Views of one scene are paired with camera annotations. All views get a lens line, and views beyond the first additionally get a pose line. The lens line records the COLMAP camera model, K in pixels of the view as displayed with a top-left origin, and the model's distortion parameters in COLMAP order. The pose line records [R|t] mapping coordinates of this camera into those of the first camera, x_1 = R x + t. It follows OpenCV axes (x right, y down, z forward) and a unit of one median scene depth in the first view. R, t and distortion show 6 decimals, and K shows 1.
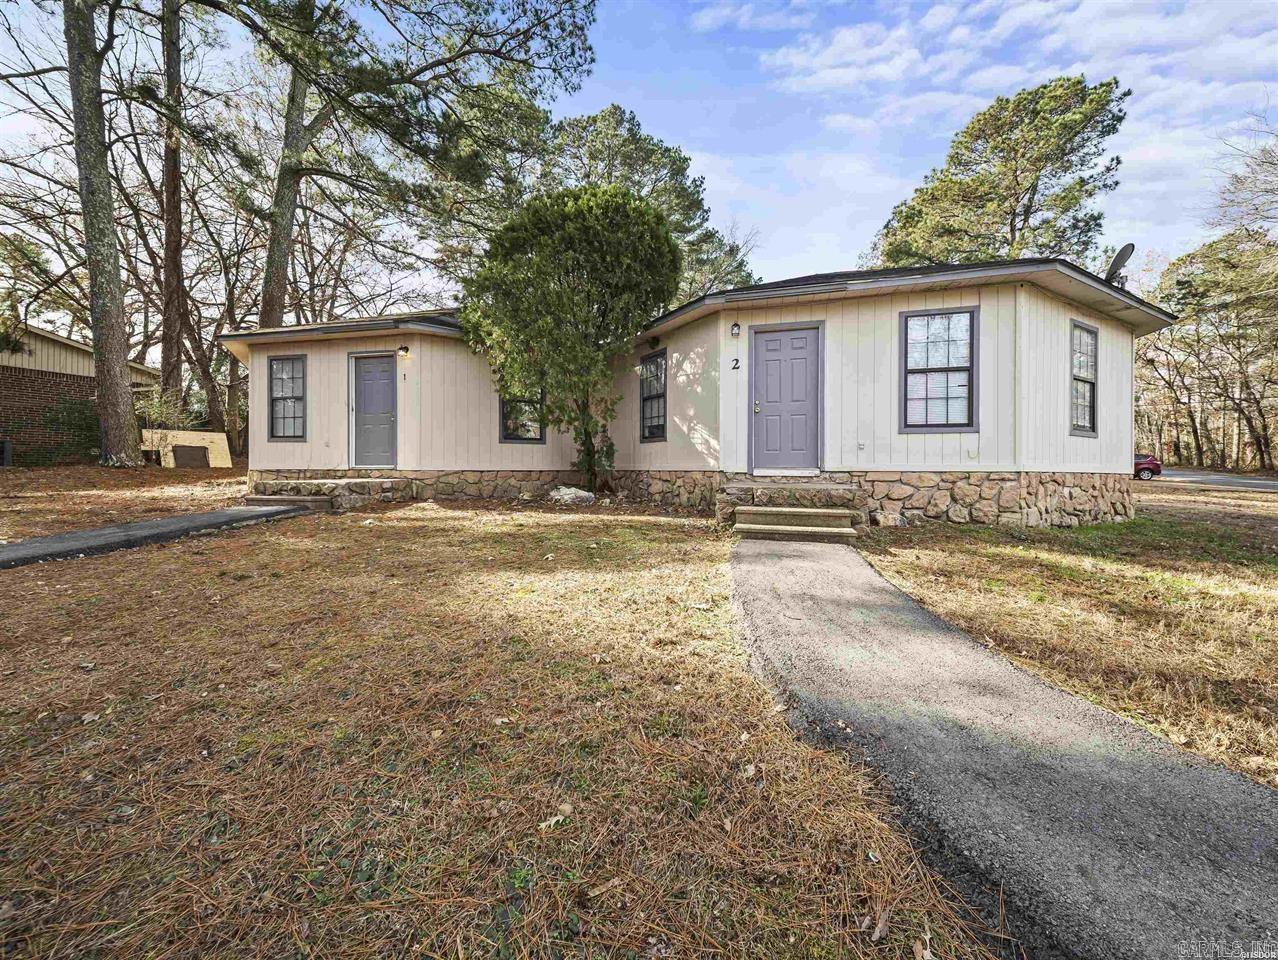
lens RADIAL K [[489.4, 0, 641.3], [0, 489.4, 460.7], [0, 0, 1]] dist [0.043792, -0.017264]
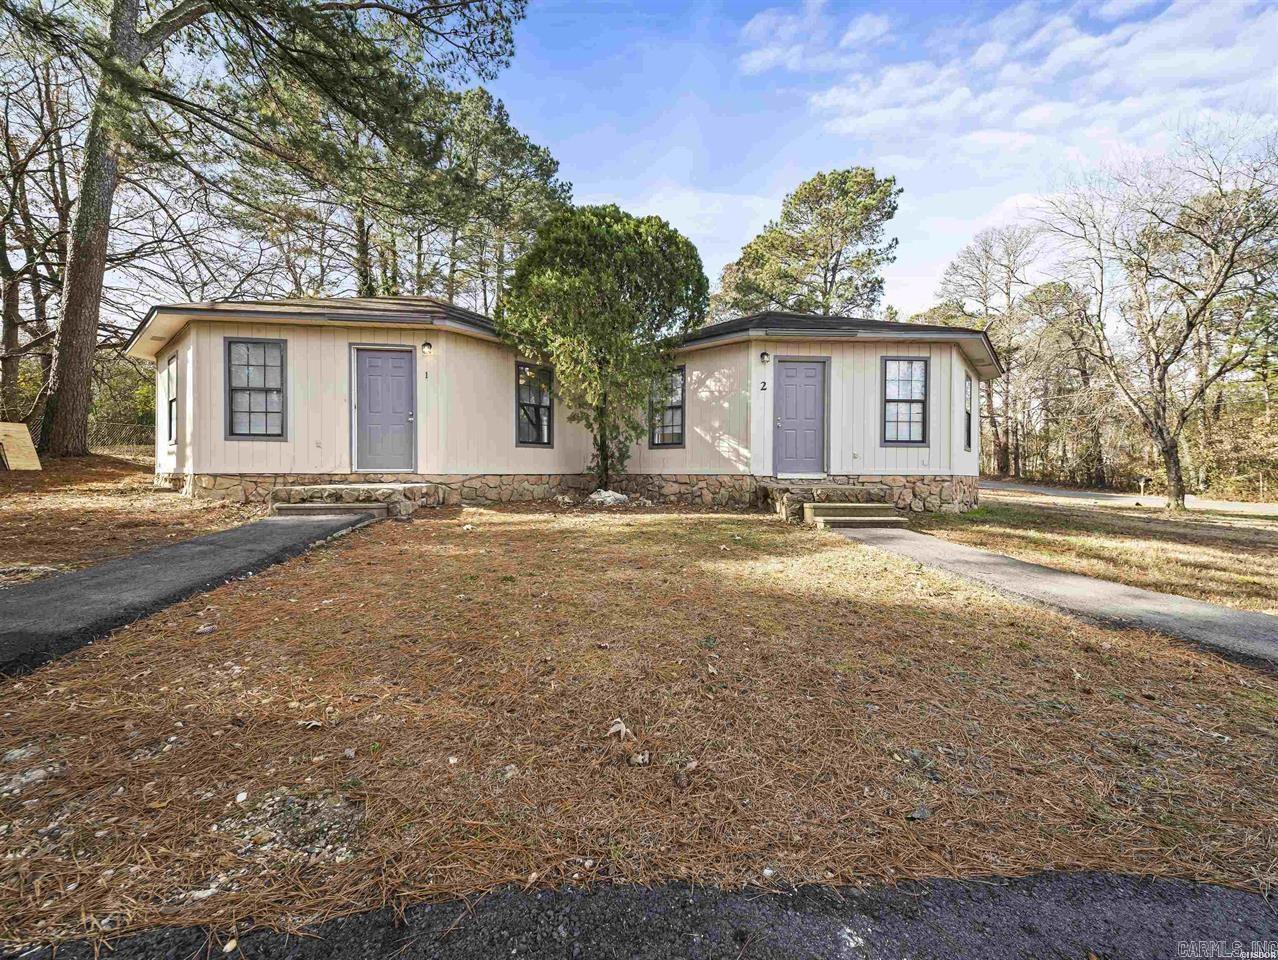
lens RADIAL K [[490.6, 0, 638.2], [0, 490.6, 466.8], [0, 0, 1]] dist [0.037901, -0.011300]
pose [[0.938154, 0.004288, 0.346193, -0.423848], [-0.006803, 0.999959, 0.006049, -0.003366], [-0.346152, -0.008030, 0.938144, -0.022495]]
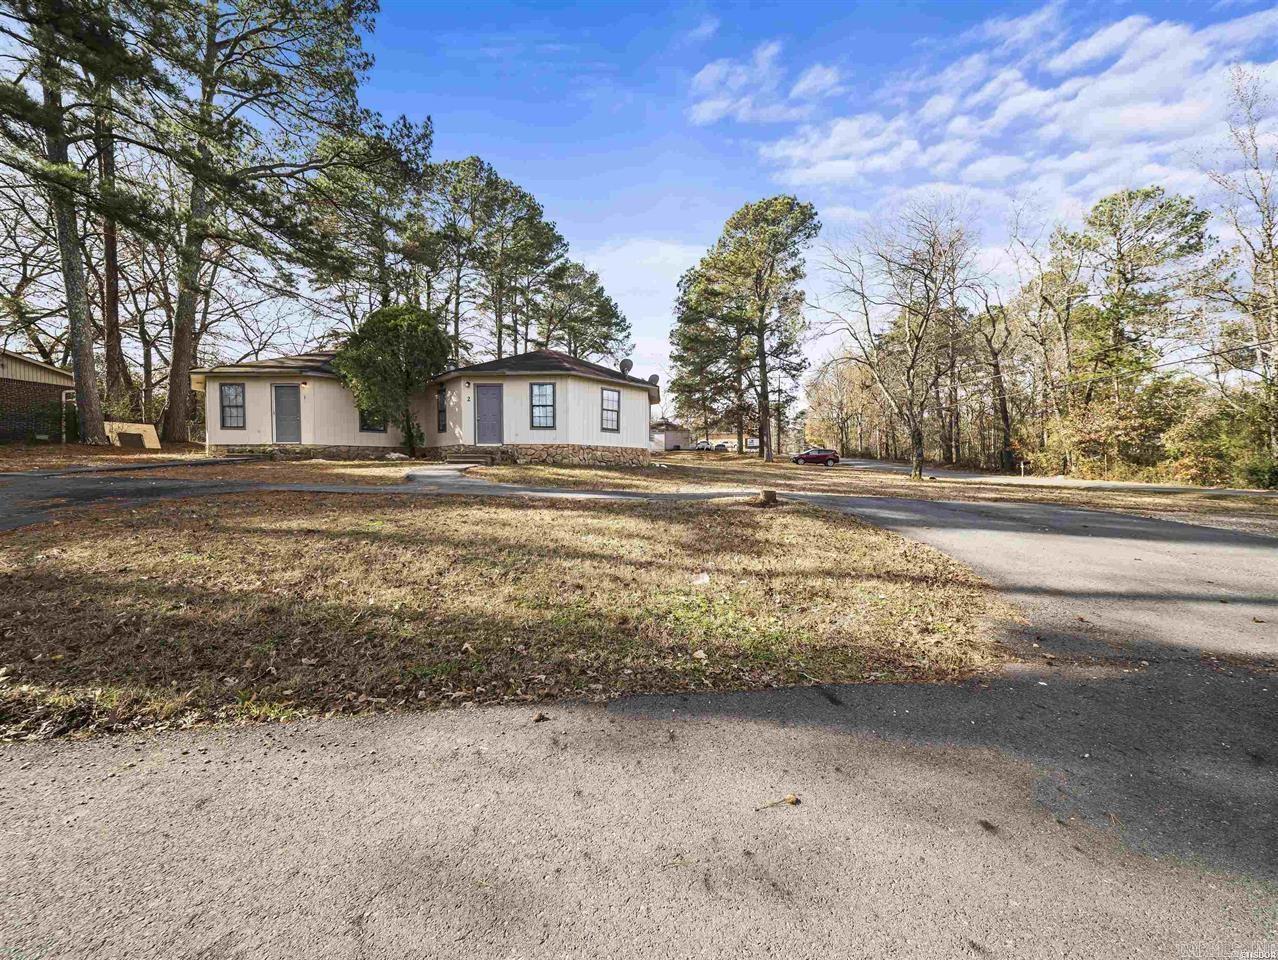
lens RADIAL K [[501.1, 0, 657.3], [0, 501.1, 479.4], [0, 0, 1]] dist [0.050823, -0.021071]
pose [[0.978161, -0.005883, 0.207763, 0.475979], [-0.001137, 0.999433, 0.033655, 0.087626], [-0.207844, -0.033157, 0.977600, -1.308273]]
